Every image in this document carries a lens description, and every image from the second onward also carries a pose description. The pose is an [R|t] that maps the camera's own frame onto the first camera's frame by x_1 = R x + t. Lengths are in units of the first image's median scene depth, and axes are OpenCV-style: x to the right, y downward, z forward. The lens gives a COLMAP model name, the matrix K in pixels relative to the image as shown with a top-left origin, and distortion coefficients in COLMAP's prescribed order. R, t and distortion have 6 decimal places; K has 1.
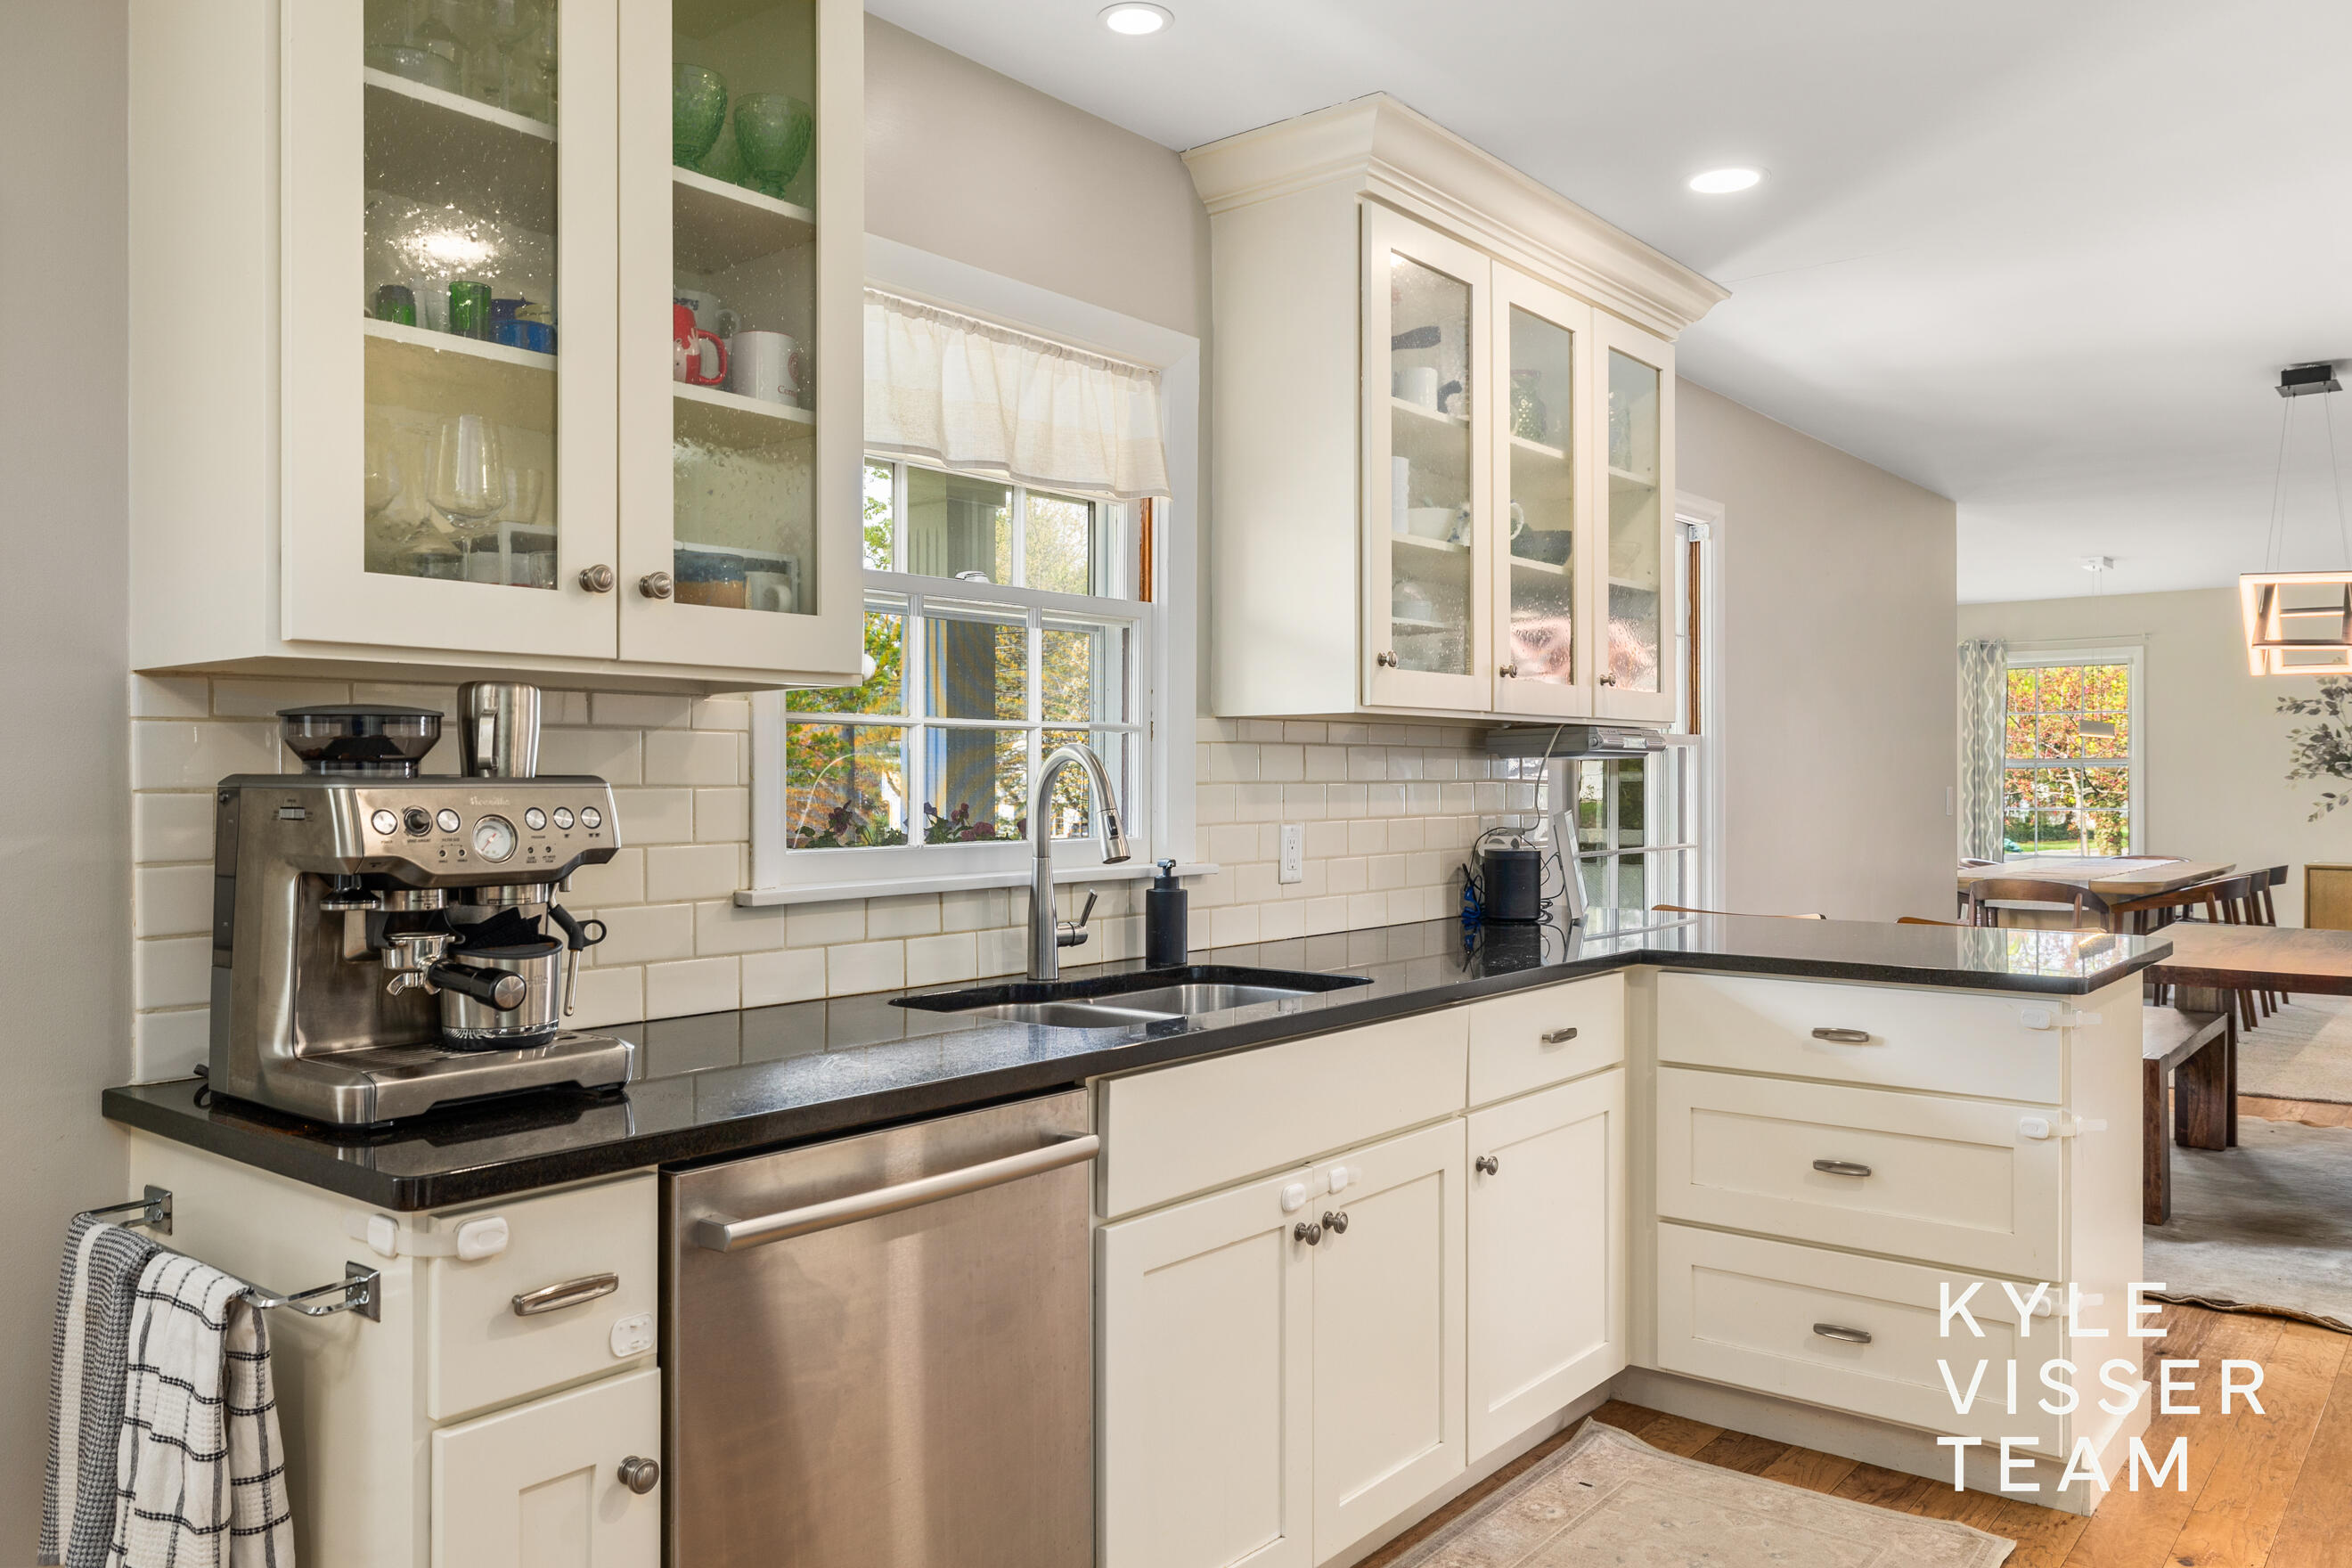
lens RADIAL K [[1707.8, 0, 1176.0], [0, 1707.8, 784.0], [0, 0, 1]] dist [-0.000348, 0.000574]
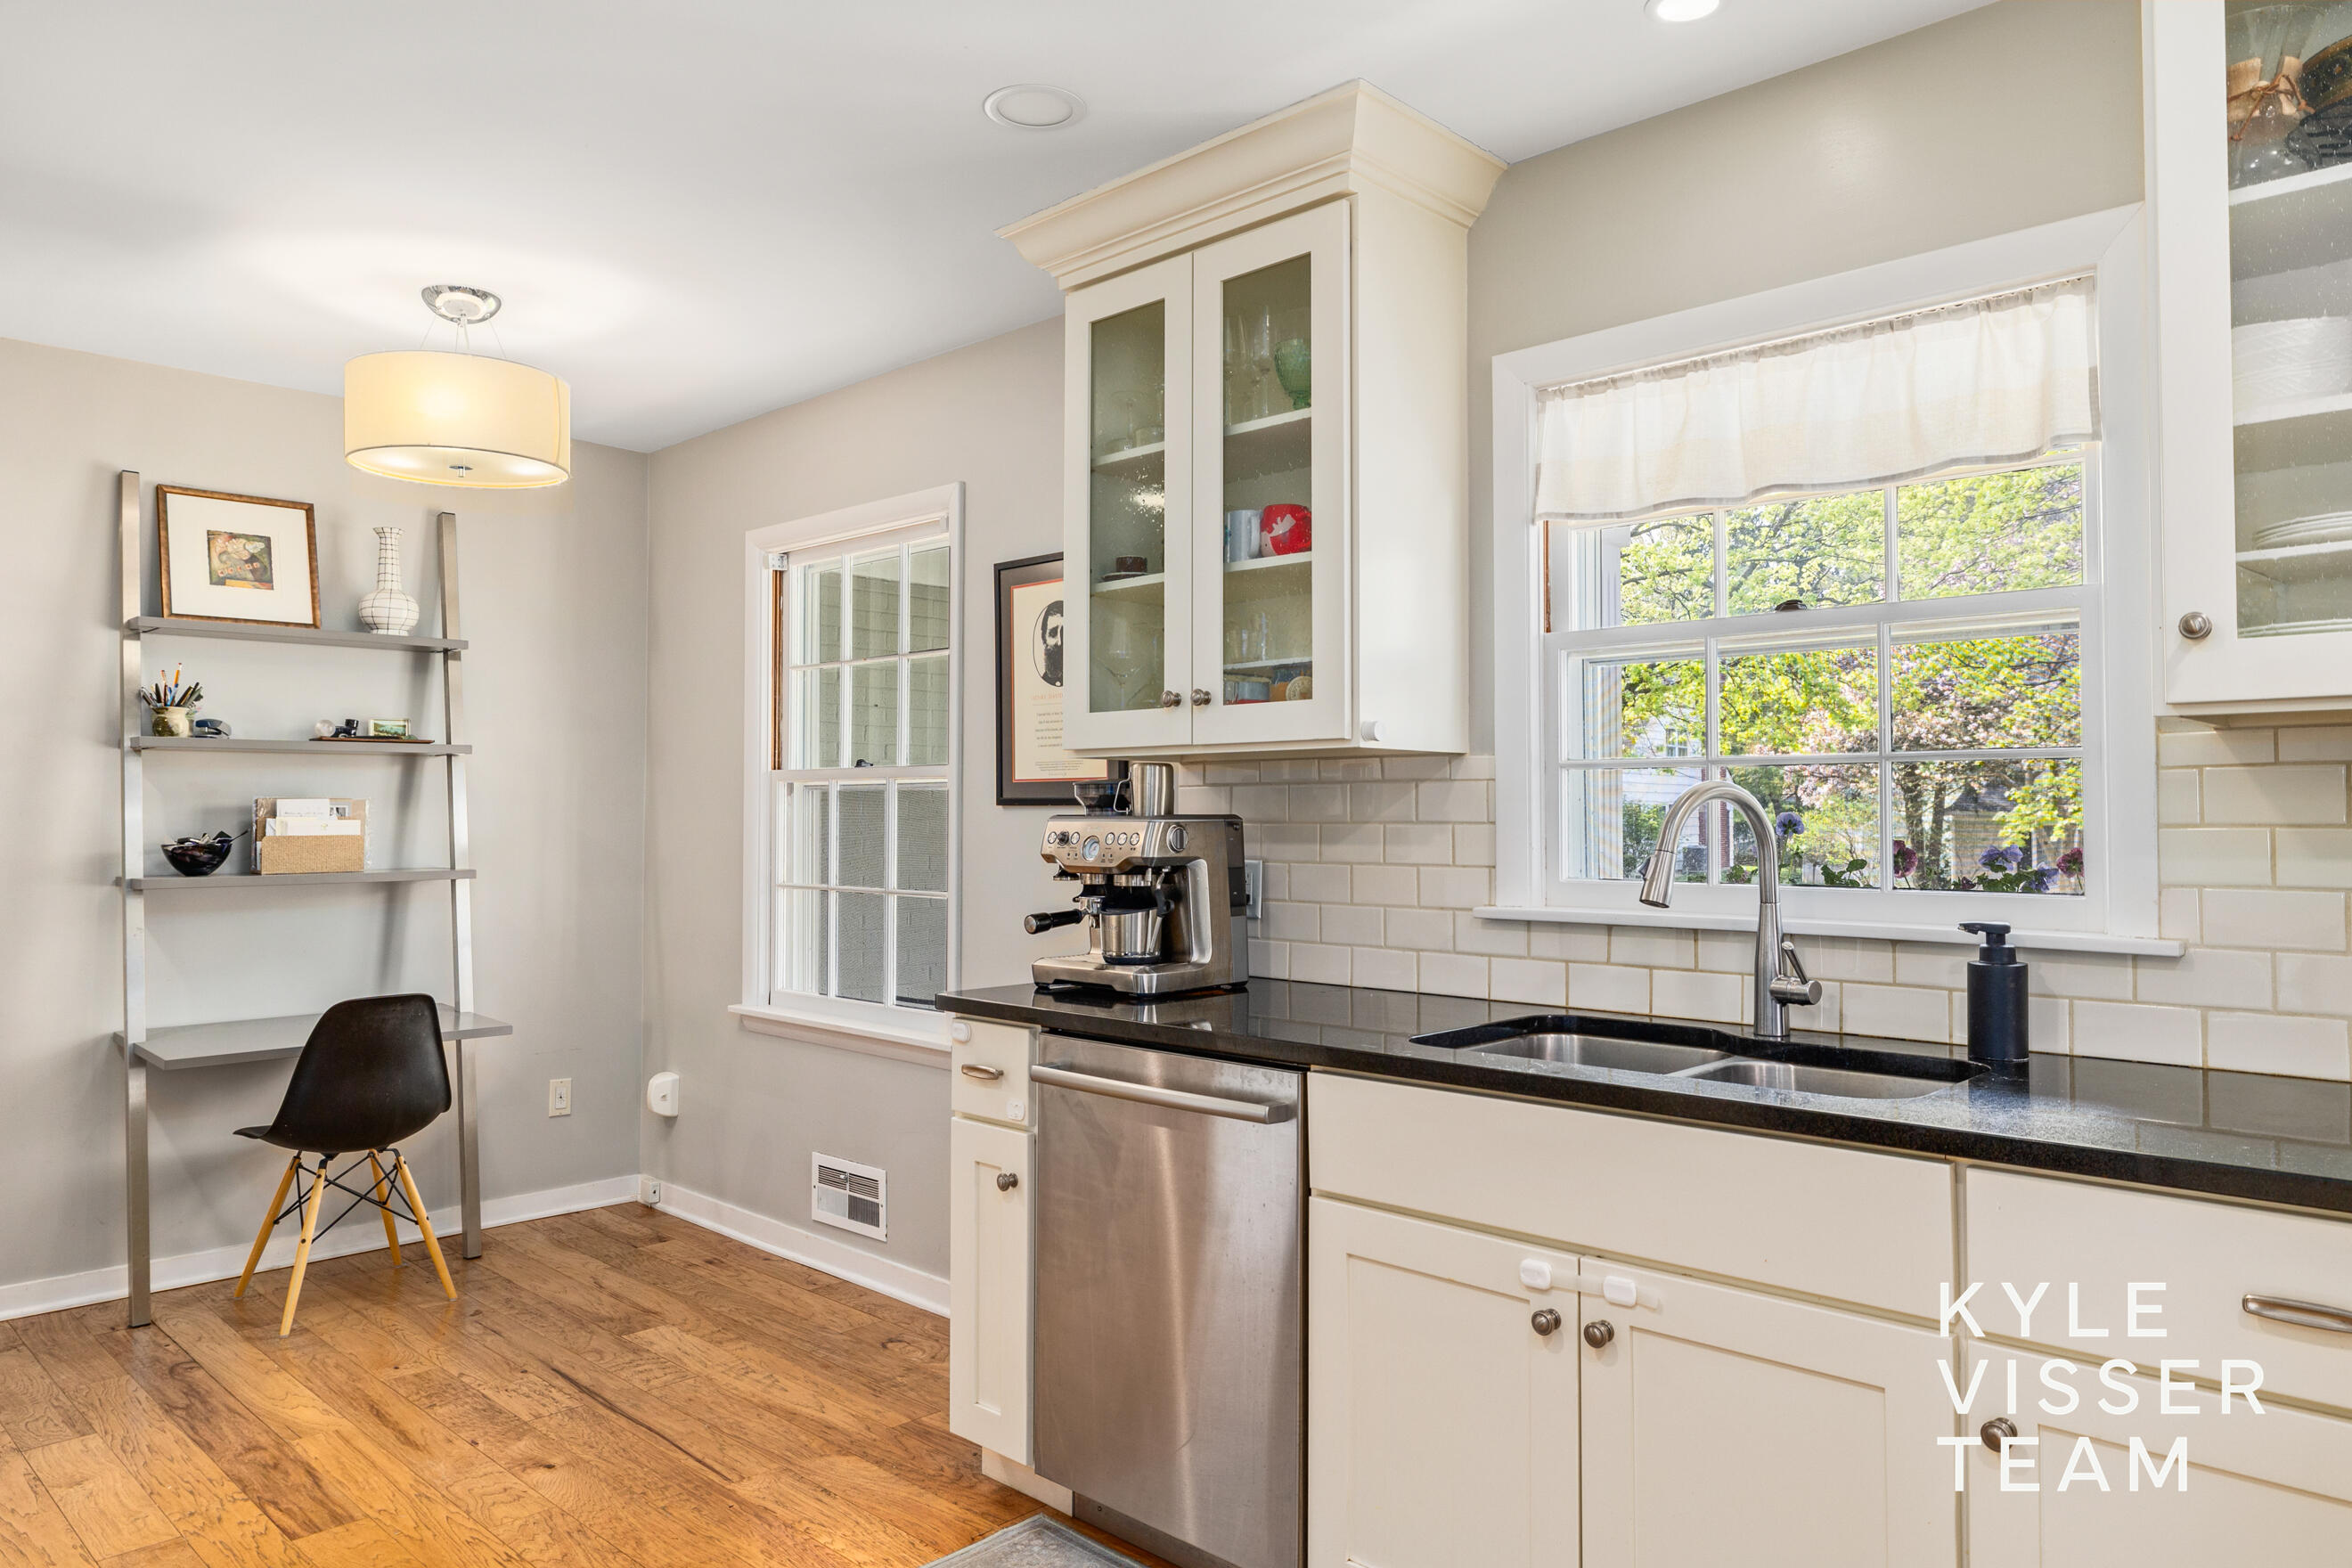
lens RADIAL K [[1538.1, 0, 1176.0], [0, 1538.1, 784.0], [0, 0, 1]] dist [-0.002331, -0.000162]
pose [[-0.084471, -0.023762, -0.996143, 0.874406], [-0.007007, 0.999705, -0.023253, 0.000463], [0.996401, 0.005016, -0.084613, 0.841209]]
